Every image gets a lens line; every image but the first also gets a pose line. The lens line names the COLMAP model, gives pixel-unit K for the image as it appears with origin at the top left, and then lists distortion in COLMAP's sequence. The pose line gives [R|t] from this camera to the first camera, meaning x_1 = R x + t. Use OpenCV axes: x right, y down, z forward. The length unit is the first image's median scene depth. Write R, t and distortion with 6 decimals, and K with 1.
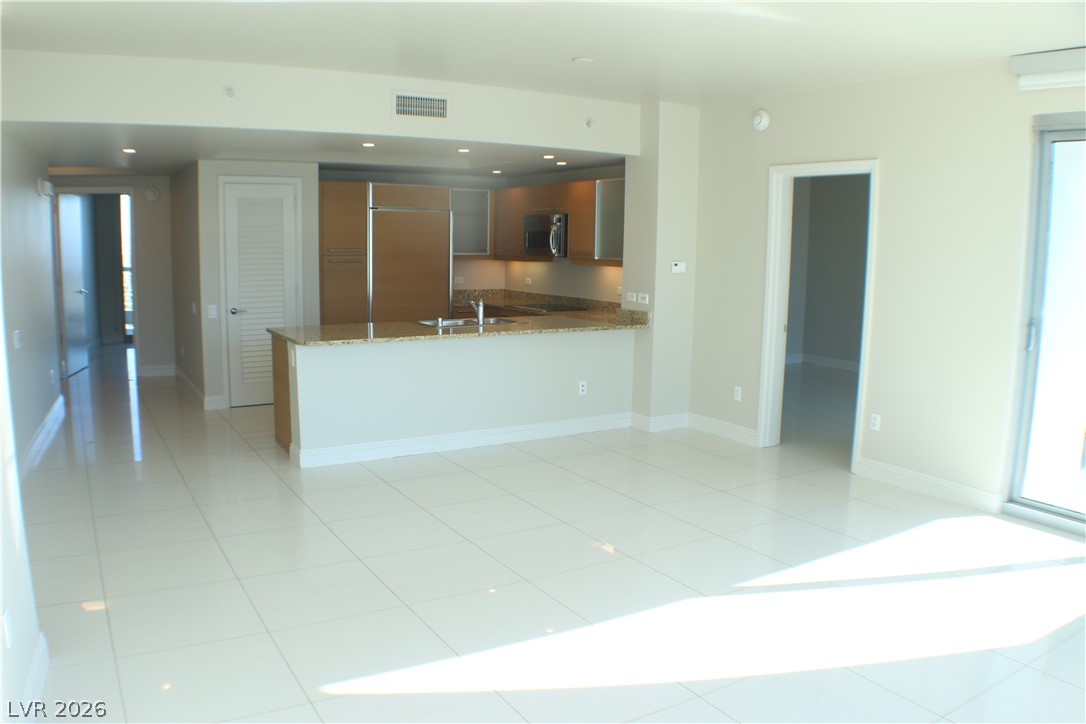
lens RADIAL K [[830.8, 0, 543.0], [0, 830.8, 362.0], [0, 0, 1]] dist [-0.173839, 0.002797]
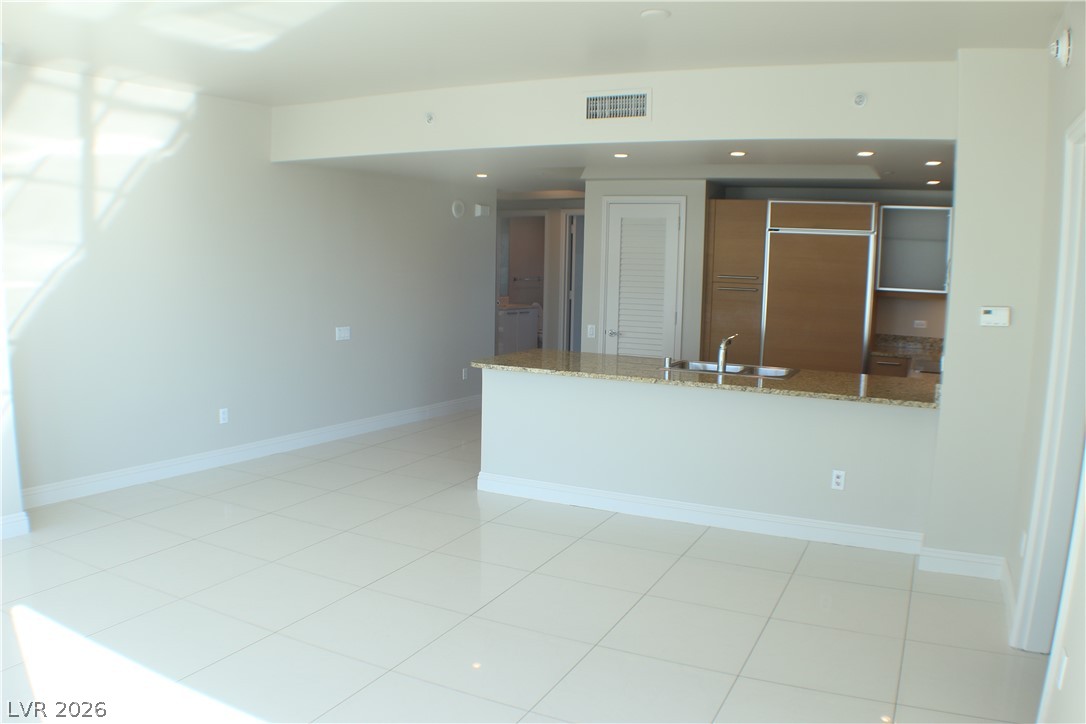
lens RADIAL K [[844.6, 0, 543.0], [0, 844.6, 362.0], [0, 0, 1]] dist [-0.088253, 0.000531]
pose [[0.562807, 0.104403, -0.819968, 0.429060], [-0.138474, 0.989881, 0.030992, -0.049377], [0.814907, 0.096101, 0.571569, 0.352026]]
